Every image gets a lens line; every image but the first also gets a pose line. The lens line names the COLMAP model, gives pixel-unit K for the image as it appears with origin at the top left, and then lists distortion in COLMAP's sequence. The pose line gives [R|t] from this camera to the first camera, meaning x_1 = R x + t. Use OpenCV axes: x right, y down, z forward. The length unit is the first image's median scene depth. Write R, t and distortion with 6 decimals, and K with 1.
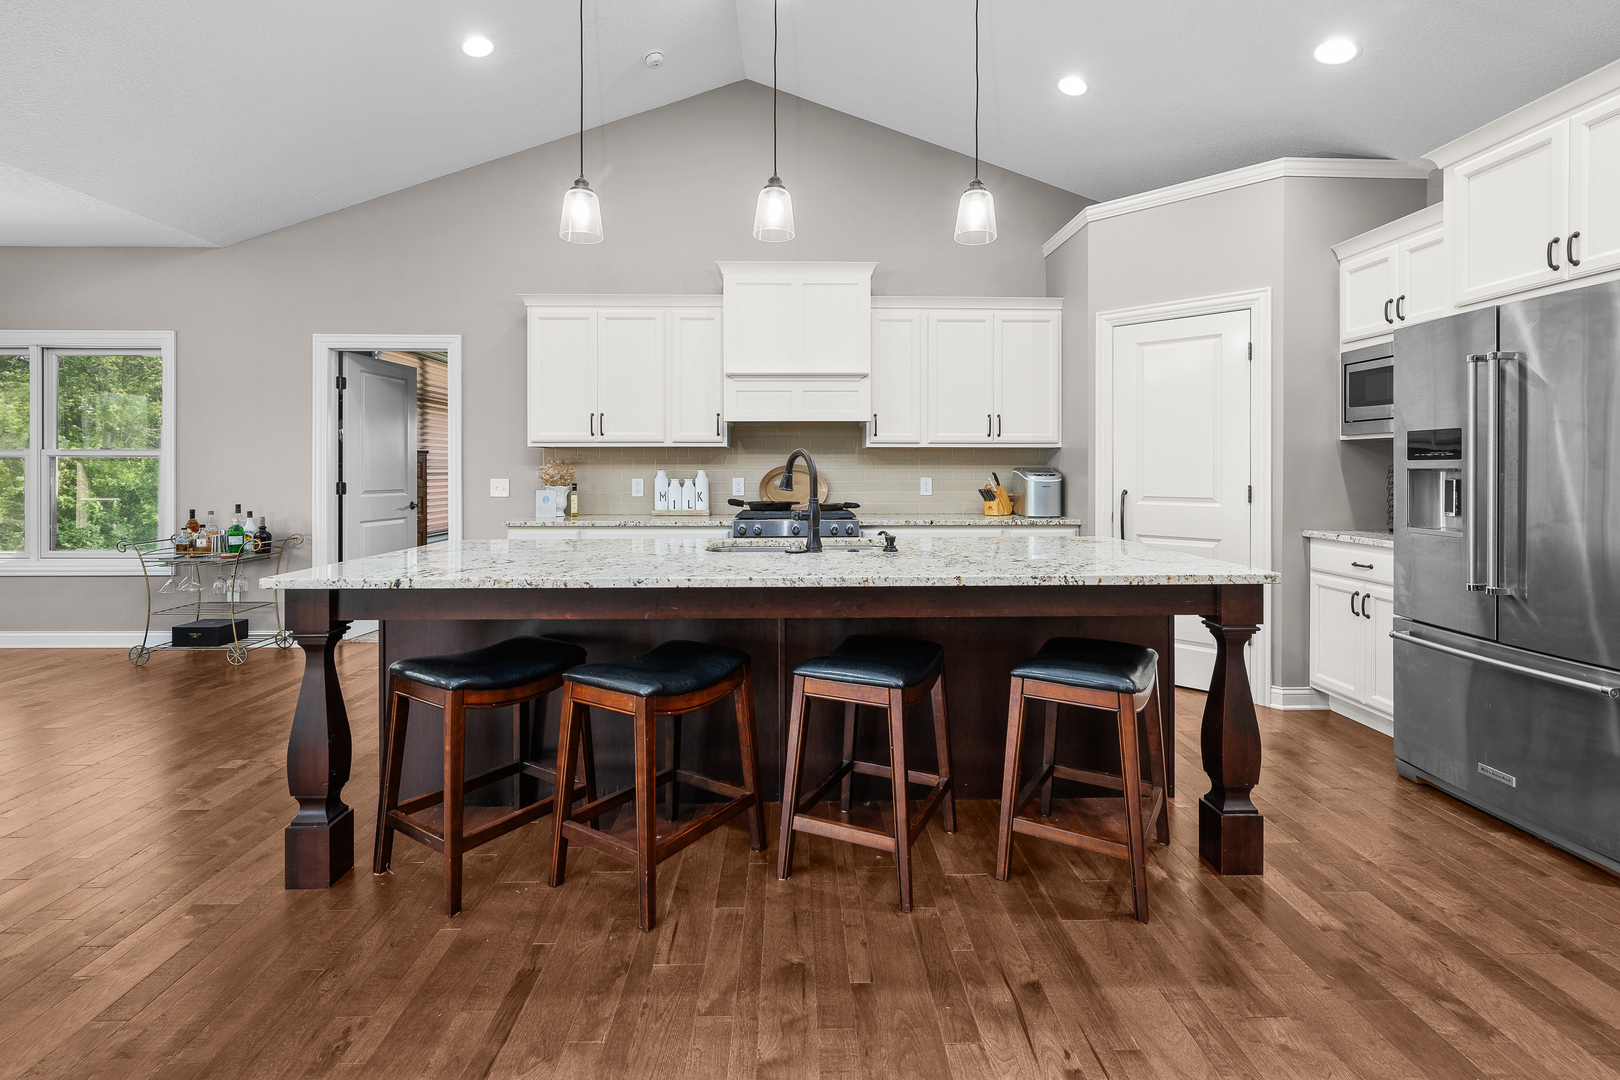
lens RADIAL K [[743.7, 0, 788.2], [0, 743.7, 469.6], [0, 0, 1]] dist [-0.004983, 0.000592]
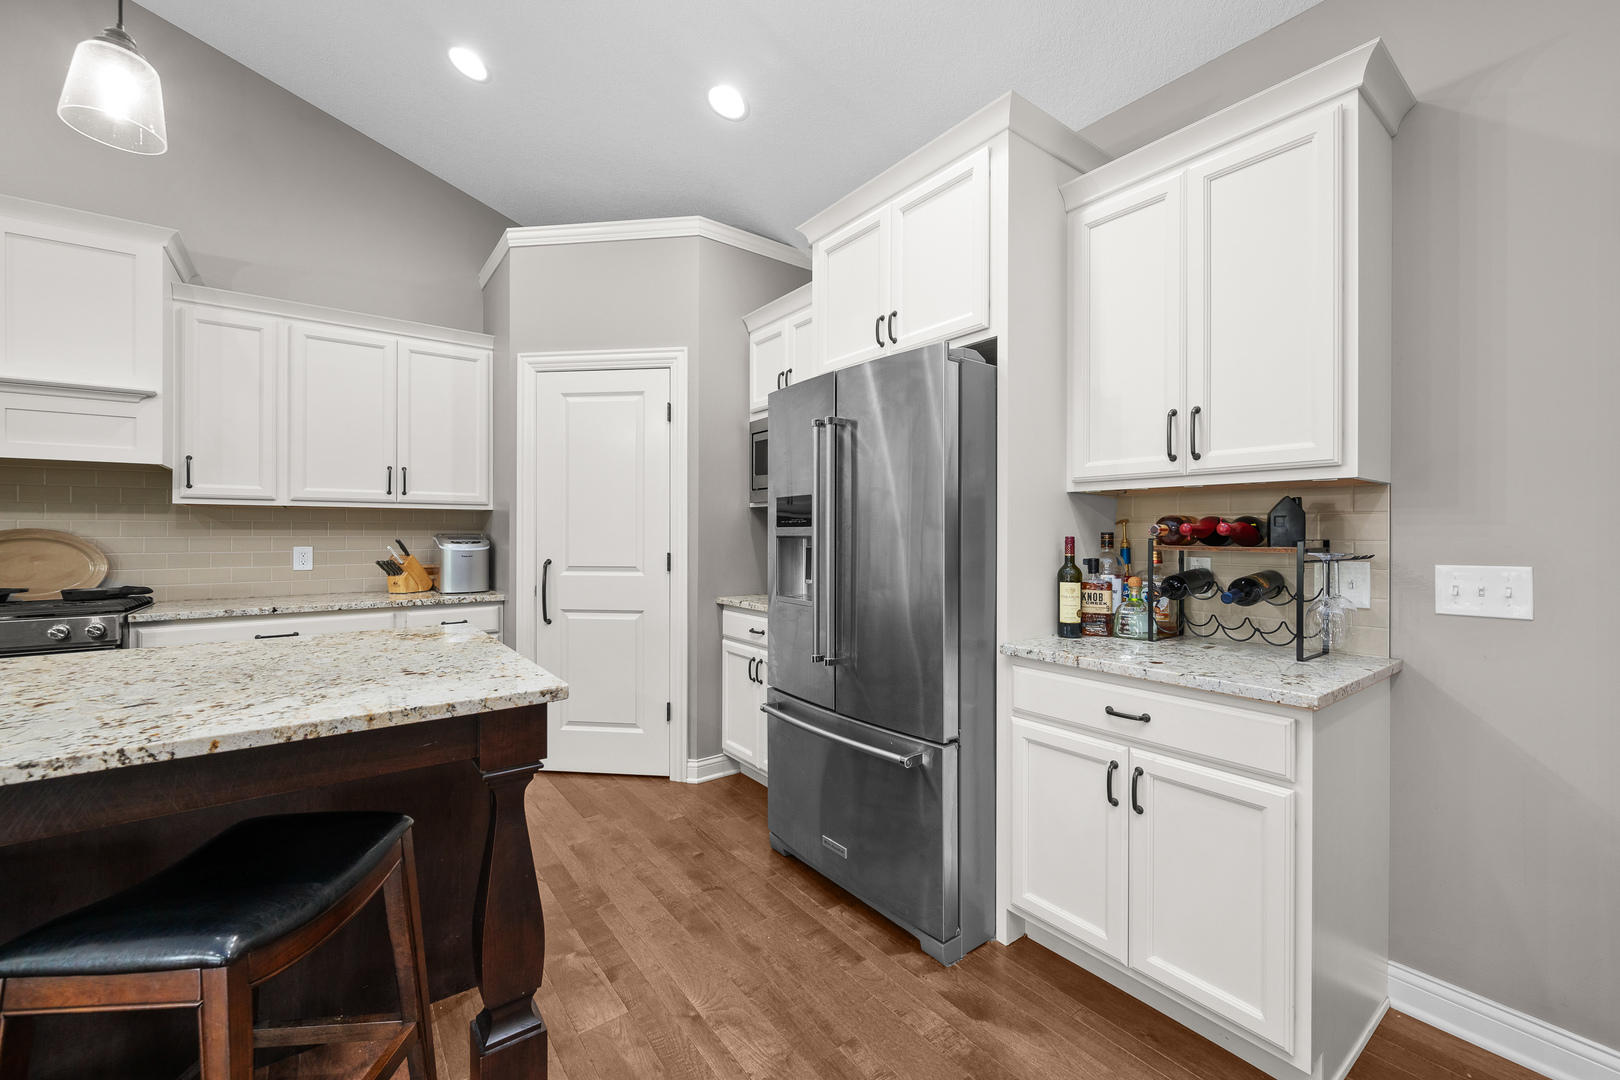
lens RADIAL K [[678.0, 0, 820.9], [0, 678.0, 534.6], [0, 0, 1]] dist [-0.000783, 0.000778]
pose [[0.805880, -0.001181, 0.592077, 0.272442], [0.000474, 0.999999, 0.001350, -0.003134], [-0.592078, -0.000807, 0.805880, 0.189296]]
